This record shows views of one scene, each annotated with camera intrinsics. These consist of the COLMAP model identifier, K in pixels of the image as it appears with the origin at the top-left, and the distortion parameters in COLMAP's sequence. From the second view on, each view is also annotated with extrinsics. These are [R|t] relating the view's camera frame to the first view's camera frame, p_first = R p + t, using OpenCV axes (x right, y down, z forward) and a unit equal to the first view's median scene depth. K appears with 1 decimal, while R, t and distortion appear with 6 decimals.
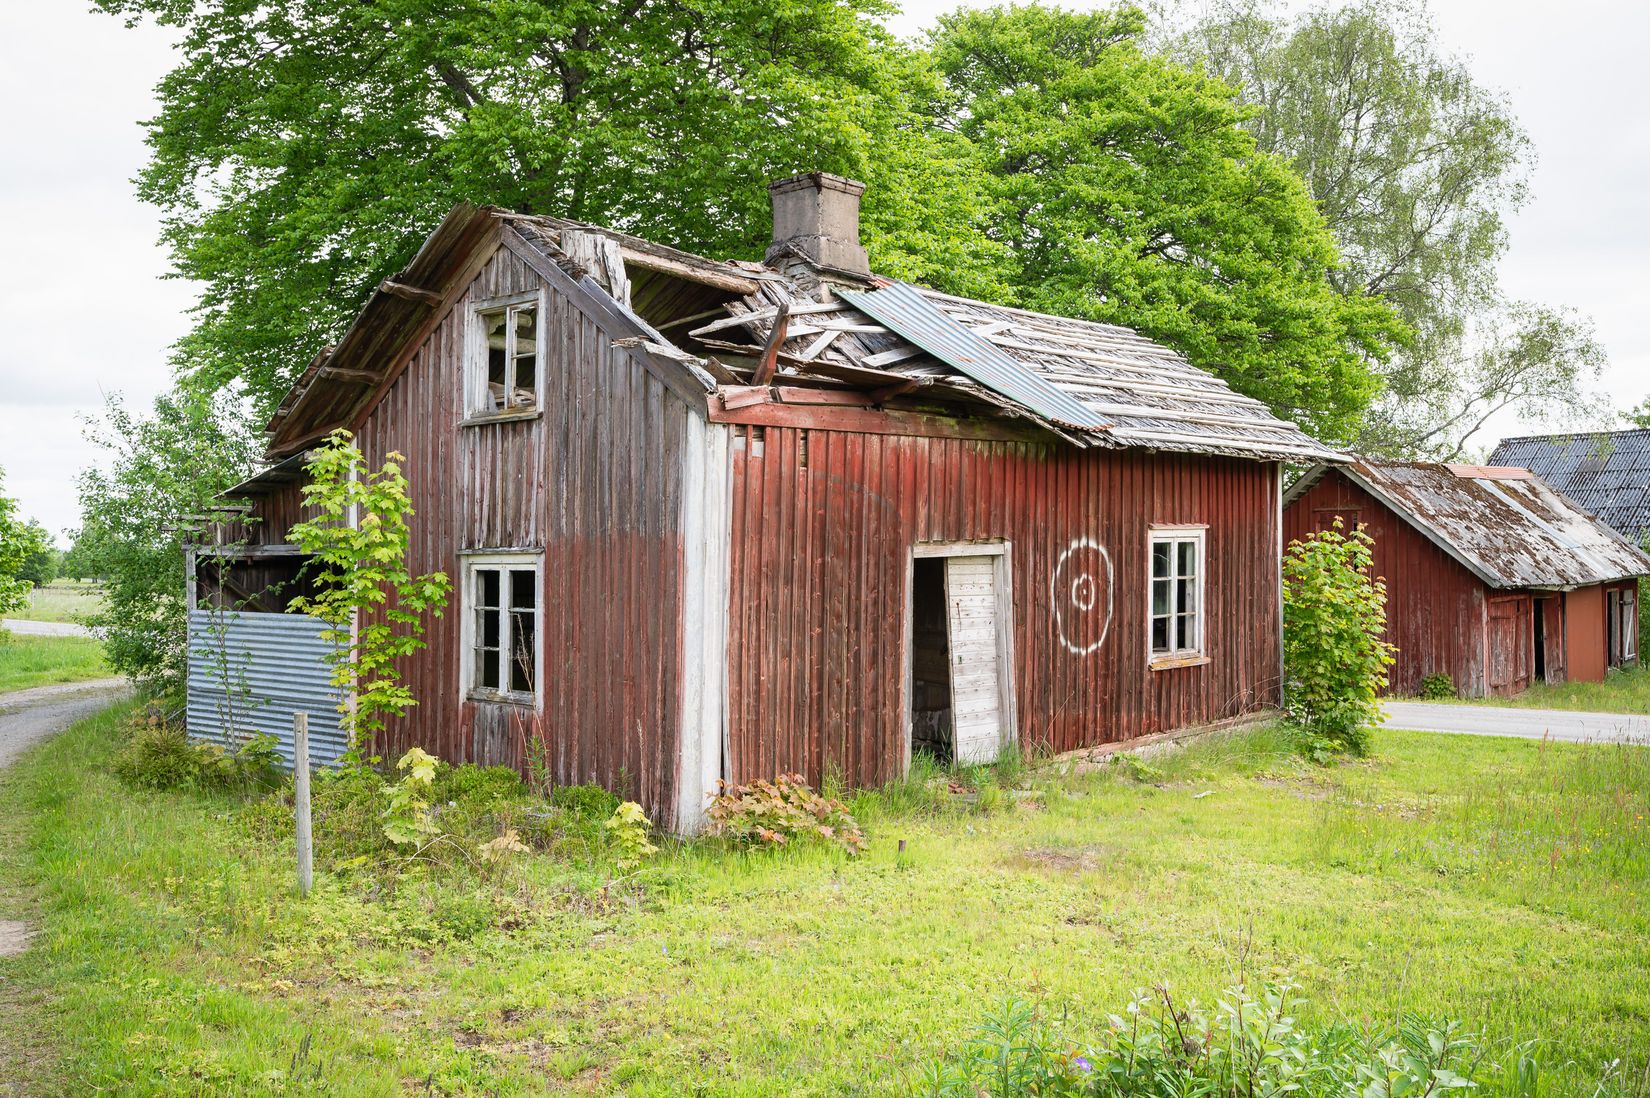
lens RADIAL K [[1397.4, 0, 814.0], [0, 1397.4, 544.0], [0, 0, 1]] dist [-0.011267, -0.004146]
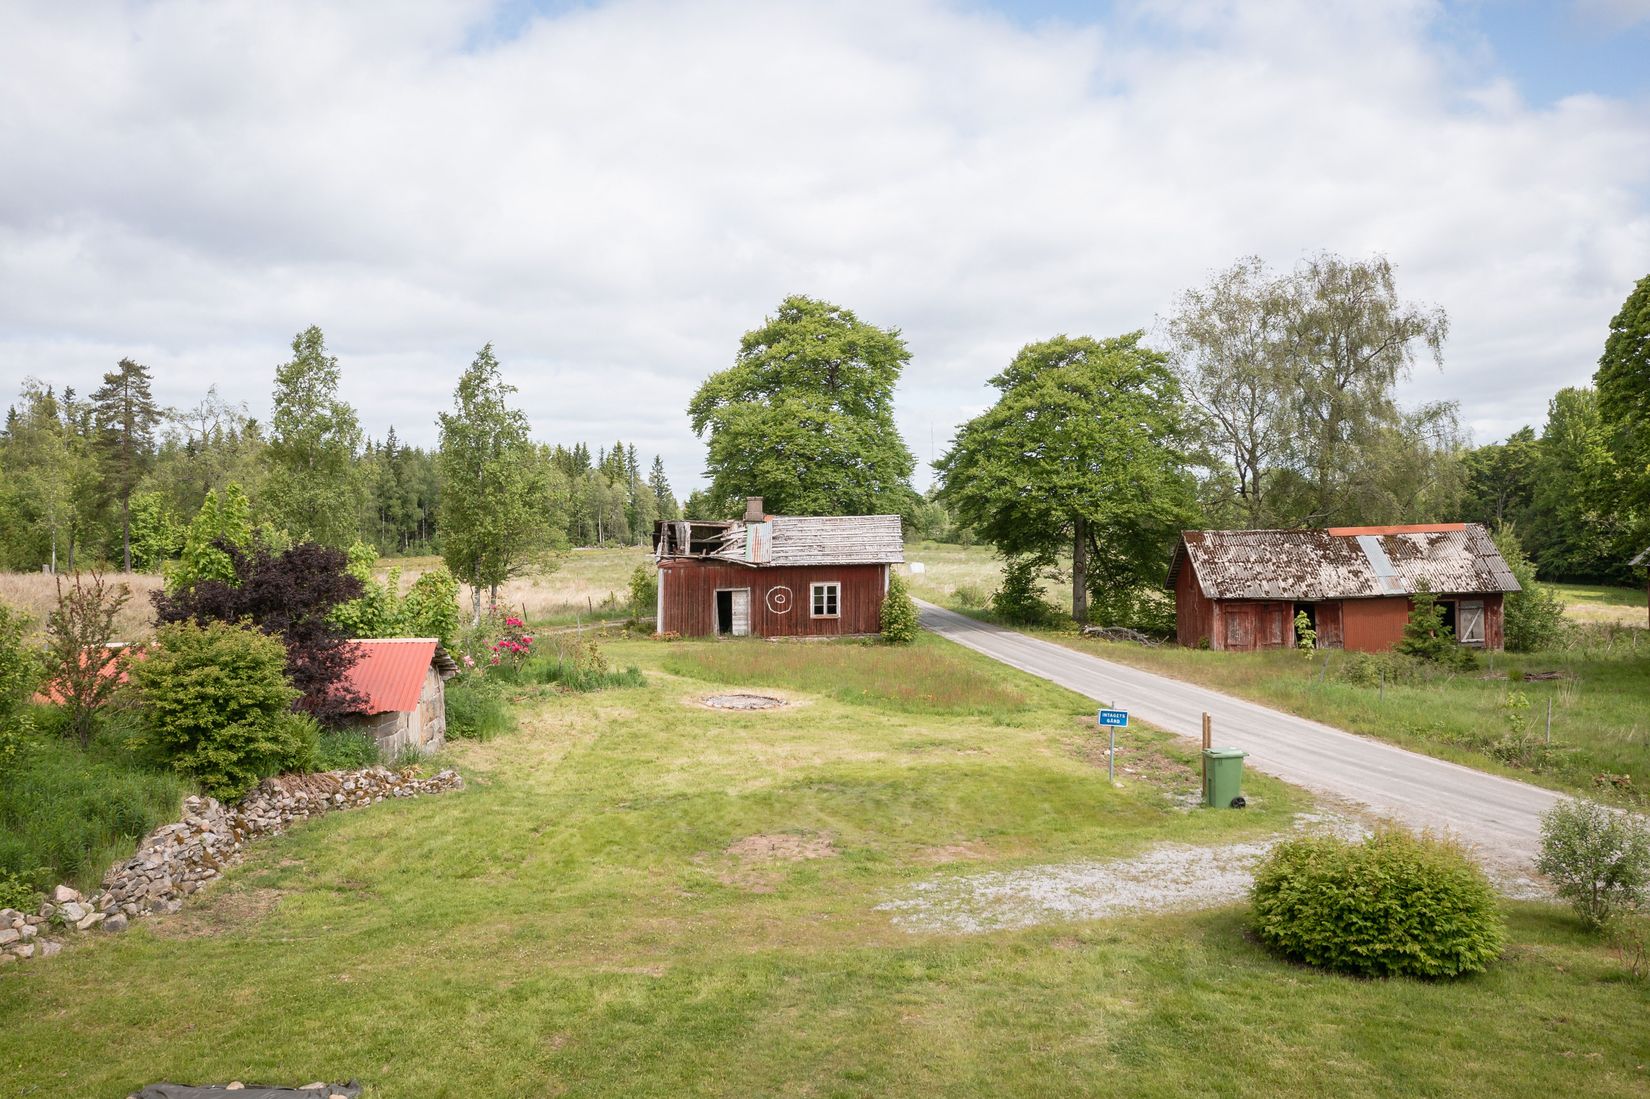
lens RADIAL K [[1397.4, 0, 812.4], [0, 1397.4, 507.3], [0, 0, 1]] dist [-0.011267, -0.004146]
pose [[0.686573, -0.014699, -0.726912, 3.278574], [0.018574, 0.999824, -0.002673, -0.226165], [0.726823, -0.011666, 0.686725, -1.804693]]
